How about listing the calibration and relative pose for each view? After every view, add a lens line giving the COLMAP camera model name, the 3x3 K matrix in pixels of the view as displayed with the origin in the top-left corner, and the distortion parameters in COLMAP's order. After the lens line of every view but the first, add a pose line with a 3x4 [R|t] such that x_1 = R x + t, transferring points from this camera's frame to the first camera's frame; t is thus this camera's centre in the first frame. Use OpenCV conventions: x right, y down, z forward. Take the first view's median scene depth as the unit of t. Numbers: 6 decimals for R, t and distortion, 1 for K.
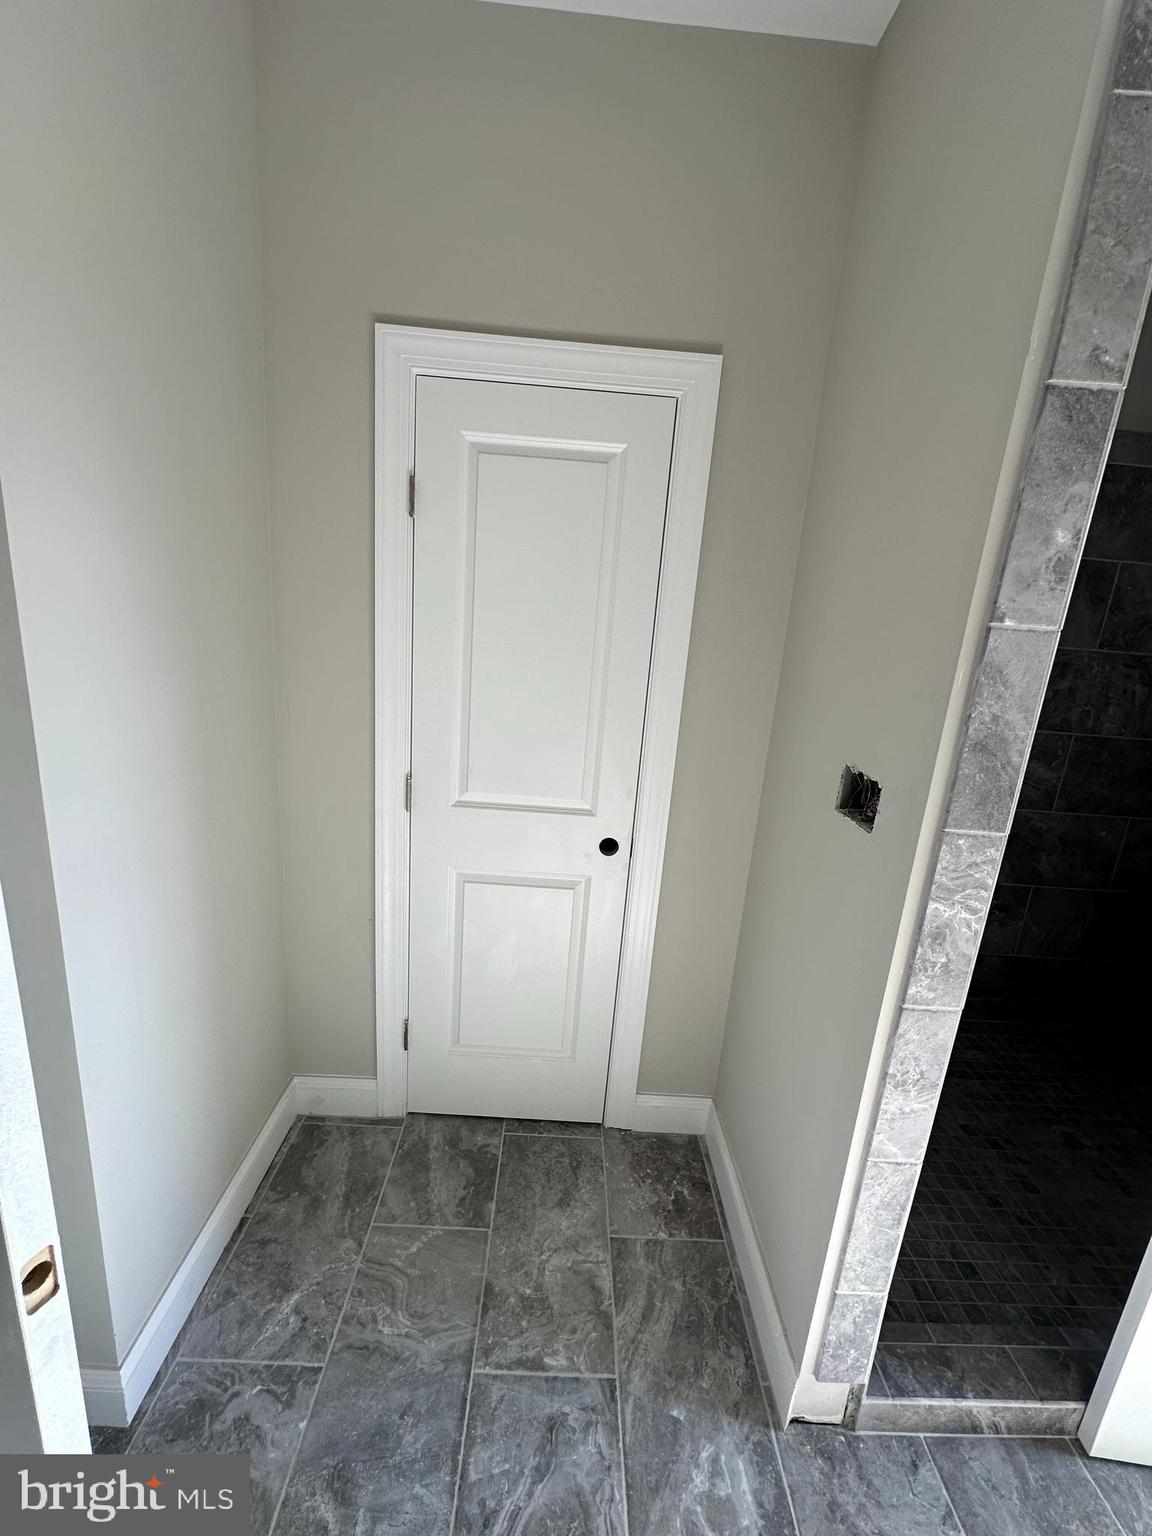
lens RADIAL K [[610.6, 0, 579.1], [0, 610.6, 767.9], [0, 0, 1]] dist [-0.002318, 0.000380]
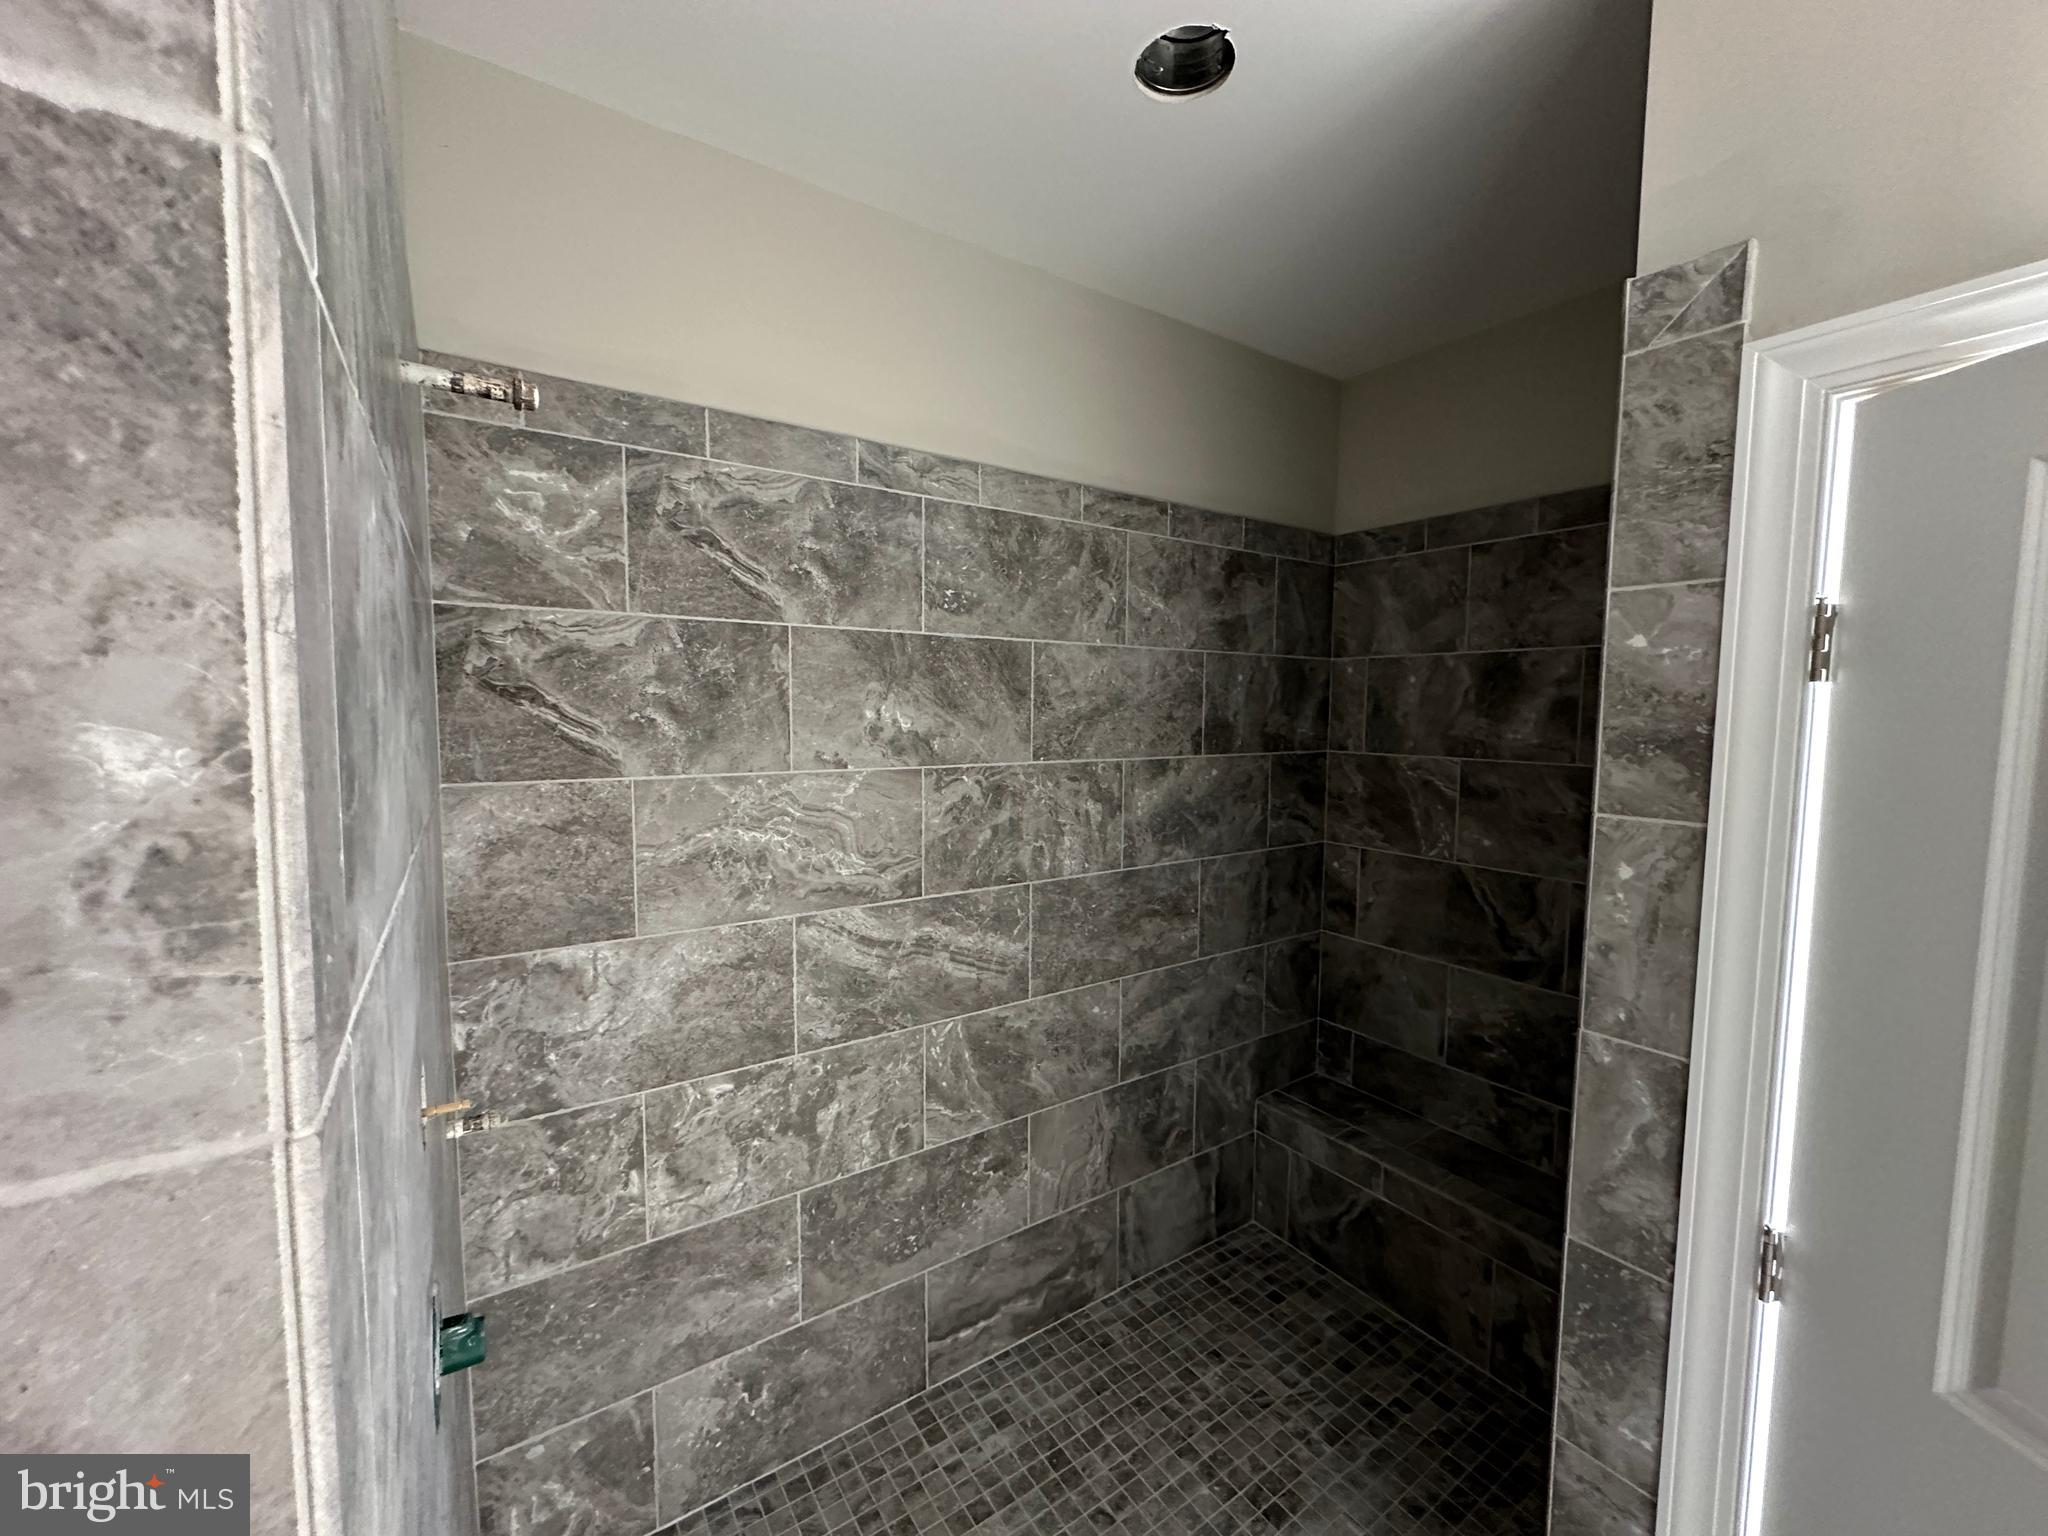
lens RADIAL K [[814.1, 0, 1025.3], [0, 814.1, 767.9], [0, 0, 1]] dist [-0.002318, 0.000380]
pose [[0.833353, -0.110194, 0.541645, 0.335187], [0.183898, 0.979376, -0.083690, -0.110019], [-0.521253, 0.169350, 0.836431, 0.223162]]
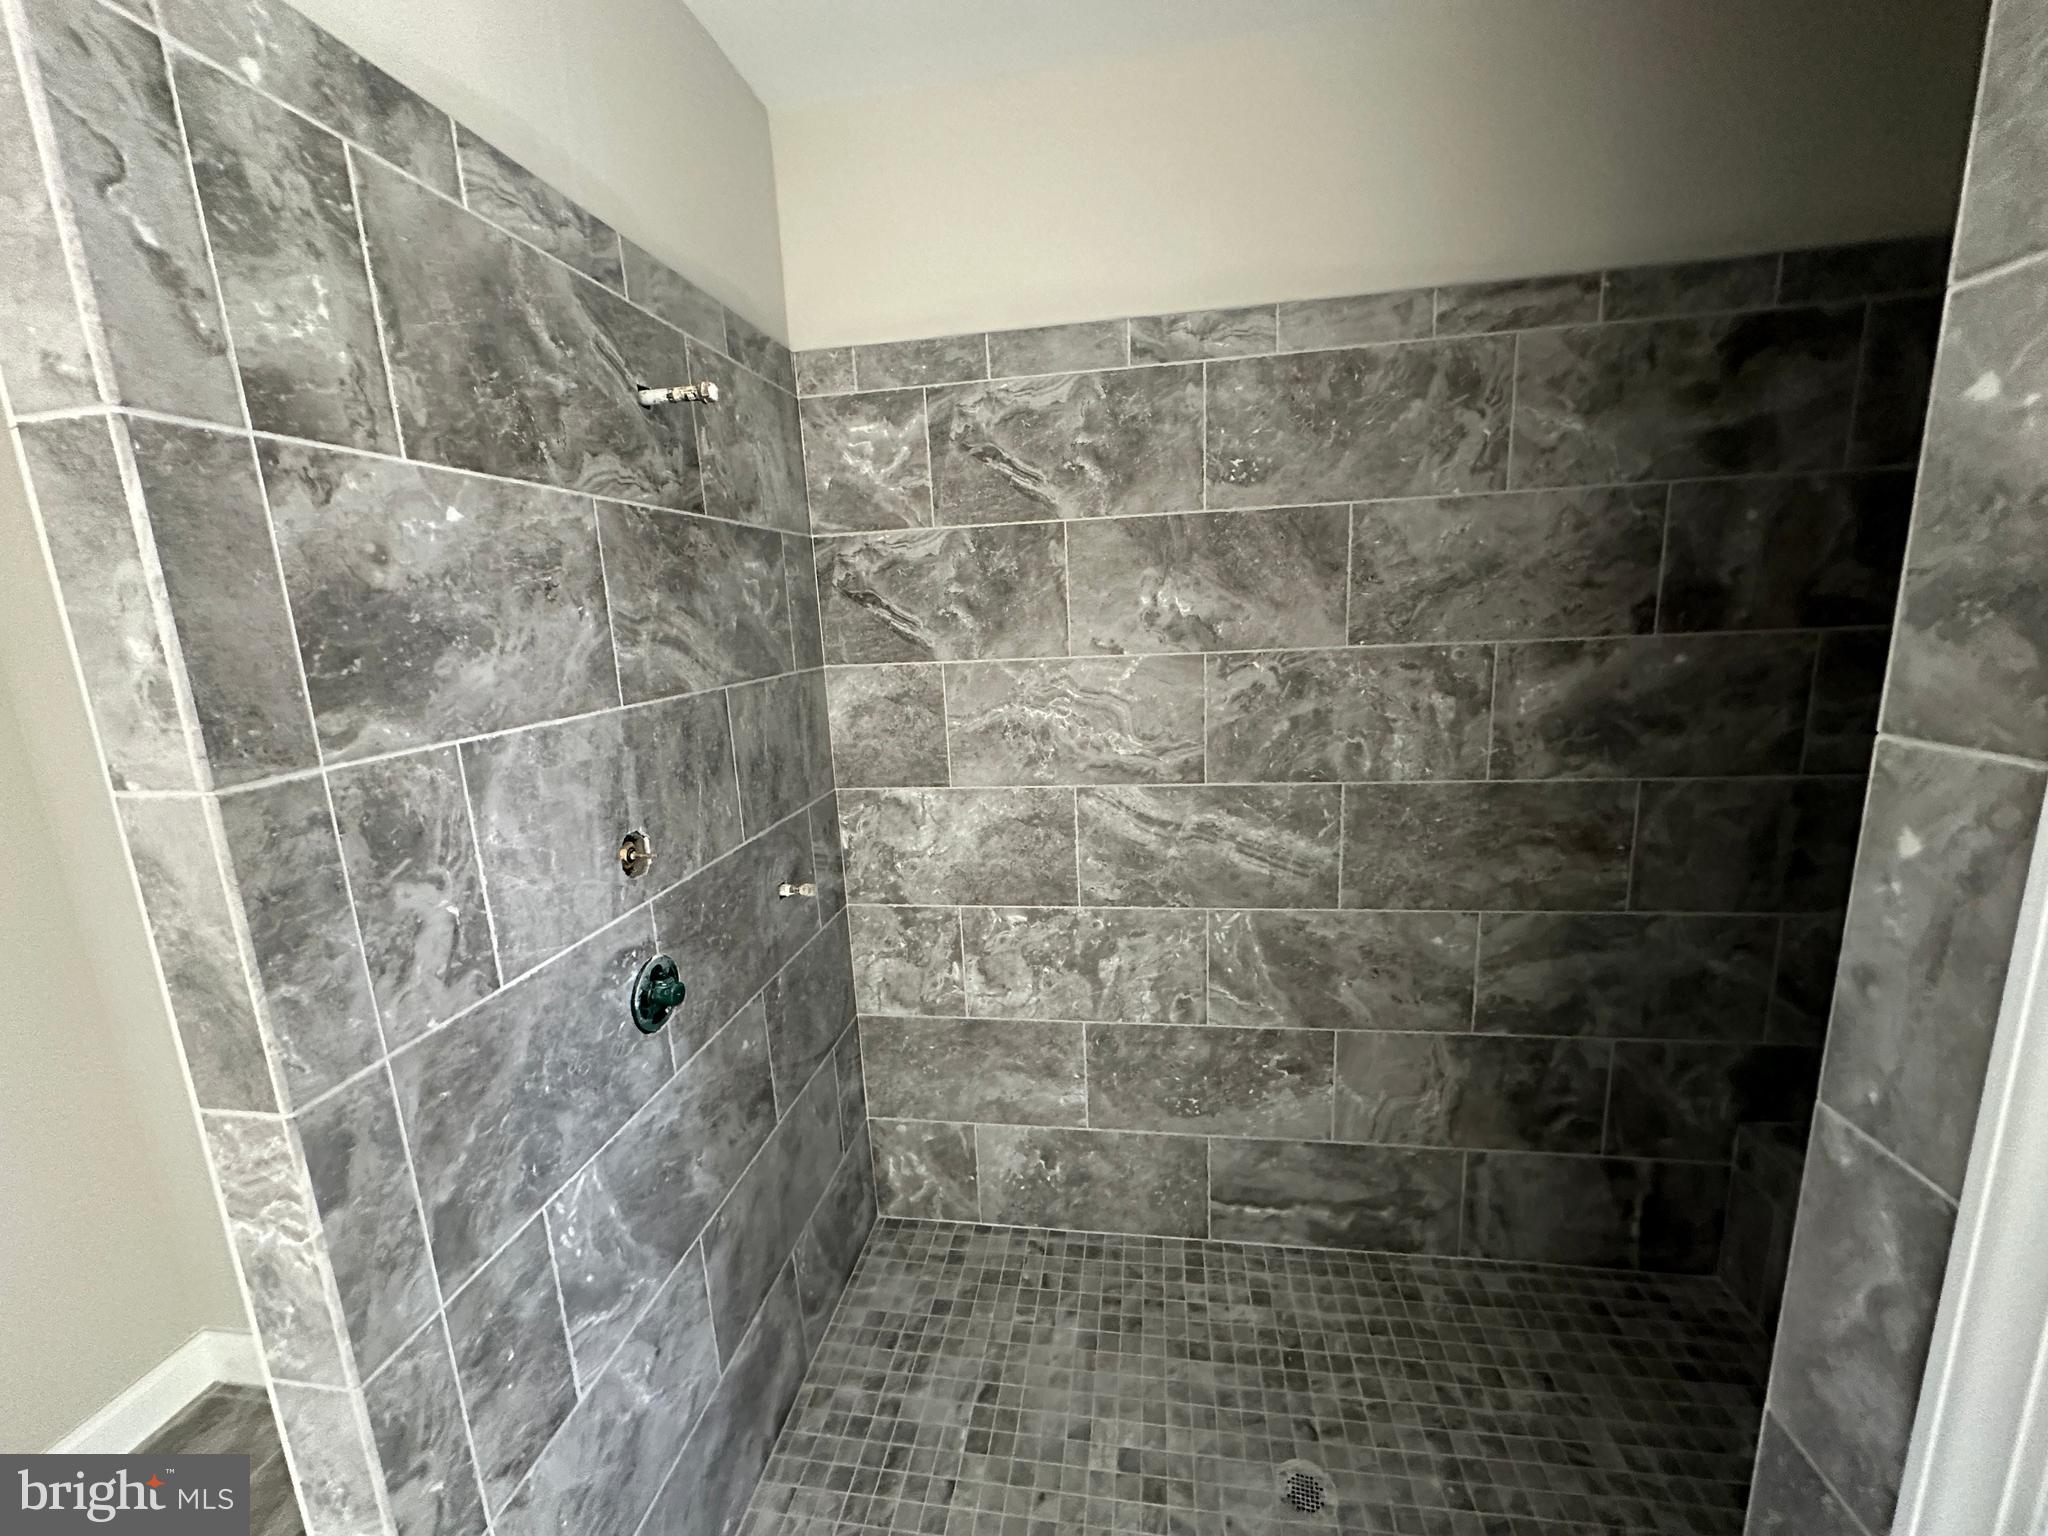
lens RADIAL K [[812.7, 0, 1019.5], [0, 812.7, 767.6], [0, 0, 1]] dist [-0.001604, 0.000219]
pose [[0.978390, -0.086625, -0.187749, 0.667596], [0.078338, 0.995615, -0.051132, -0.056683], [0.191355, 0.035319, 0.980885, 0.142054]]
